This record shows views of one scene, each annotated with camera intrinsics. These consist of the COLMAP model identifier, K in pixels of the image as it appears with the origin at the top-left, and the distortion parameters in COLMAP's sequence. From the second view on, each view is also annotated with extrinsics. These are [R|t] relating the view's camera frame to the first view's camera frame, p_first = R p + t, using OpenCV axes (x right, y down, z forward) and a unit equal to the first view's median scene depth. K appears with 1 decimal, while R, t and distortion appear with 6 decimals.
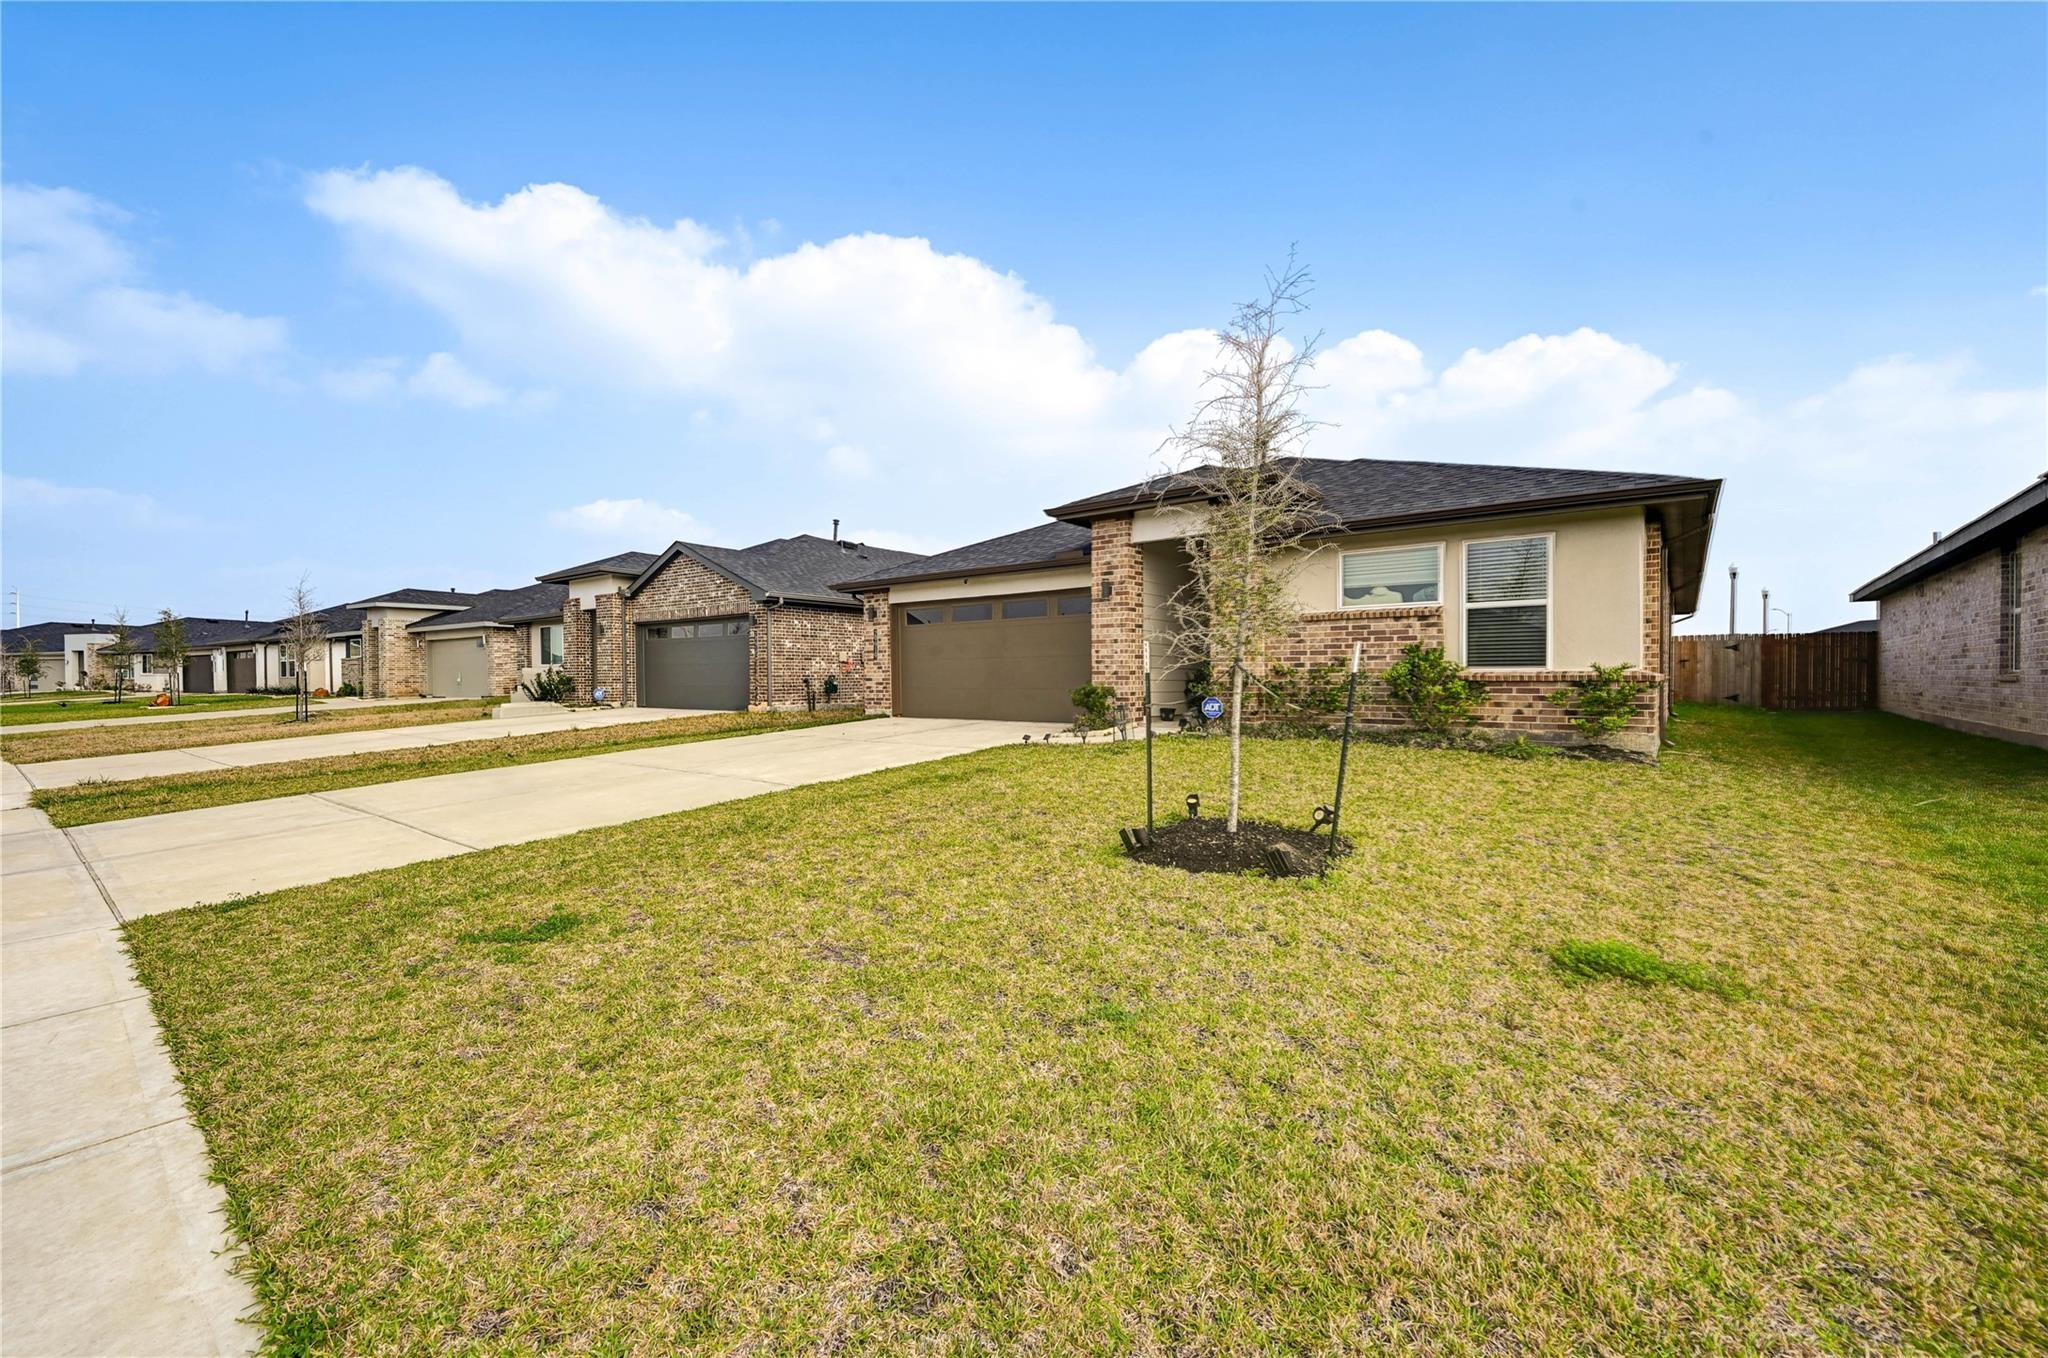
lens RADIAL K [[827.4, 0, 1015.4], [0, 827.4, 682.4], [0, 0, 1]] dist [0.003181, -0.000084]
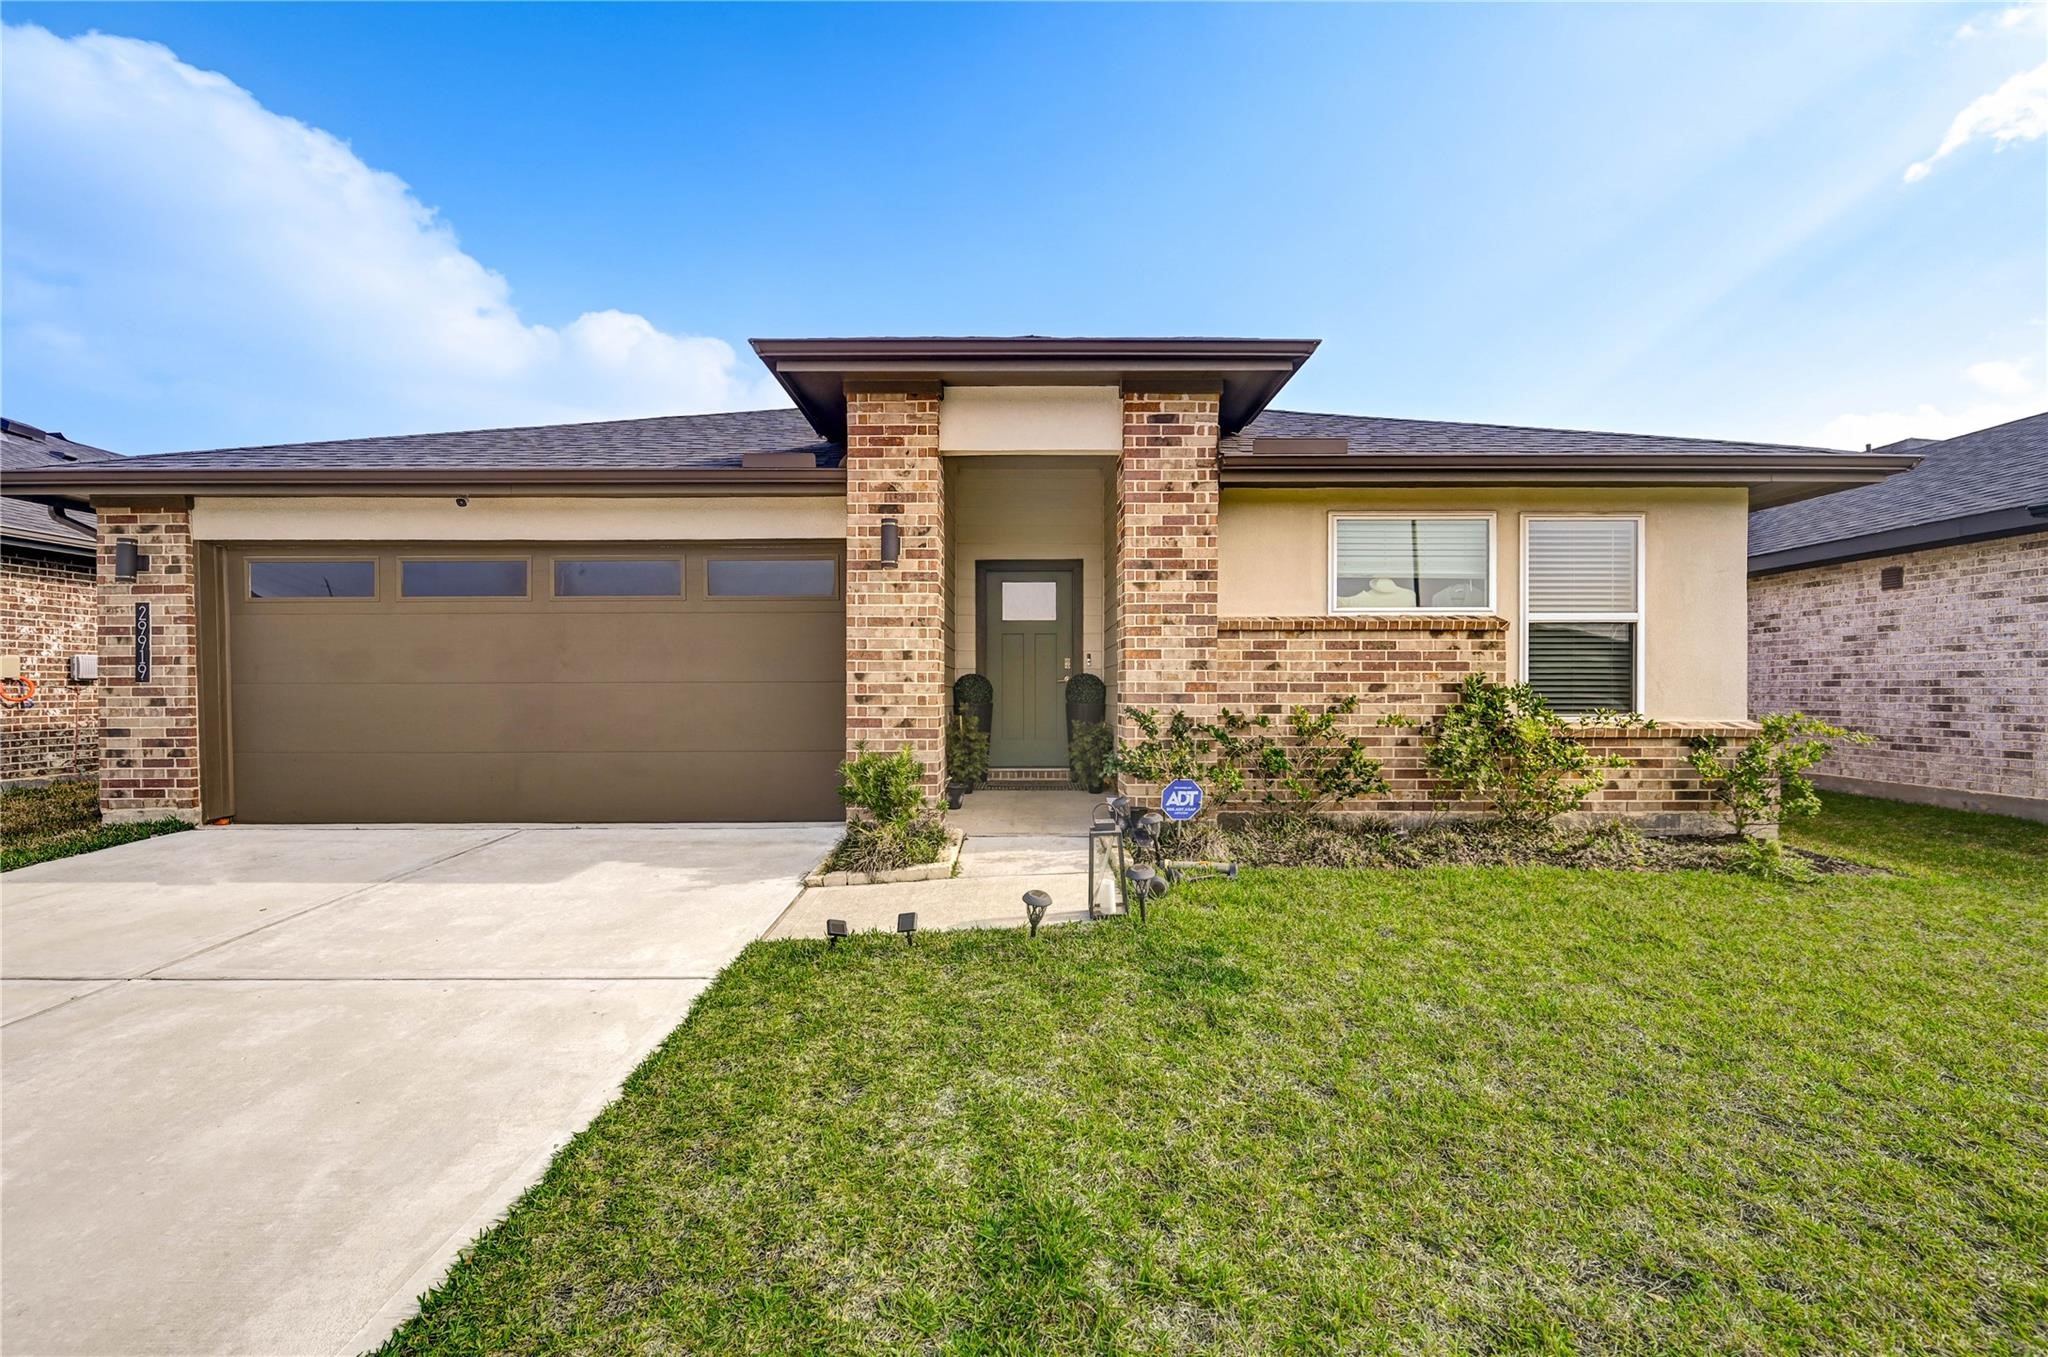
lens RADIAL K [[865.0, 0, 1033.1], [0, 865.0, 690.5], [0, 0, 1]] dist [0.000865, -0.000112]
pose [[0.782433, 0.001456, 0.622733, -0.129689], [0.002092, 0.999985, -0.004966, -0.027512], [-0.622731, 0.005189, 0.782419, 0.578209]]
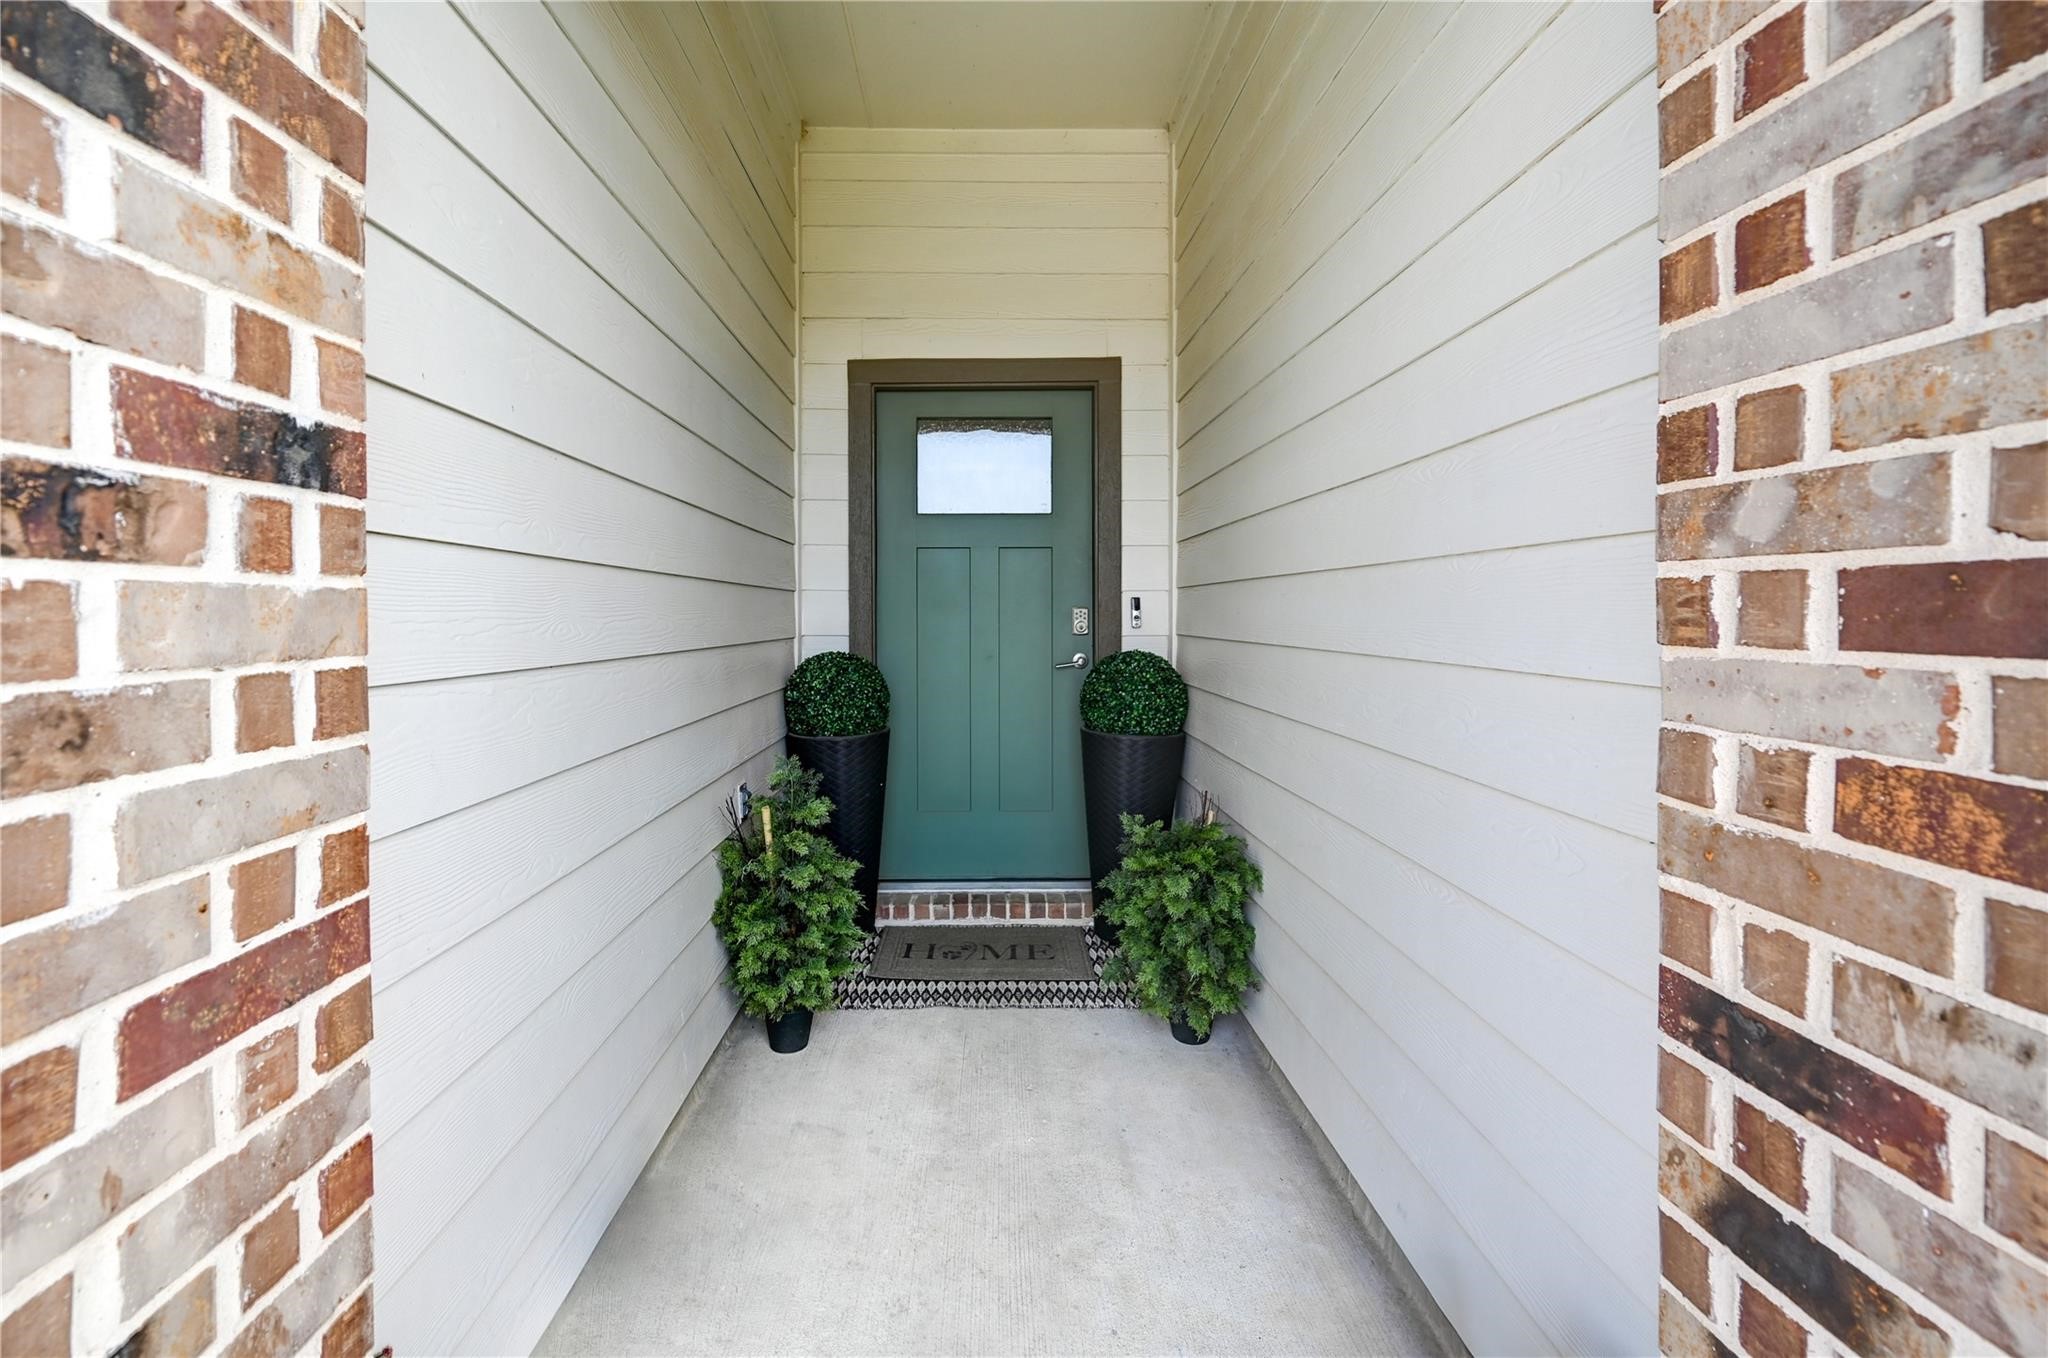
lens RADIAL K [[849.7, 0, 991.0], [0, 849.7, 605.0], [0, 0, 1]] dist [0.000144, -0.000024]
pose [[0.777145, 0.004729, 0.629304, 0.152727], [0.003524, 0.999923, -0.011866, -0.057008], [-0.629312, 0.011439, 0.777068, 0.938849]]
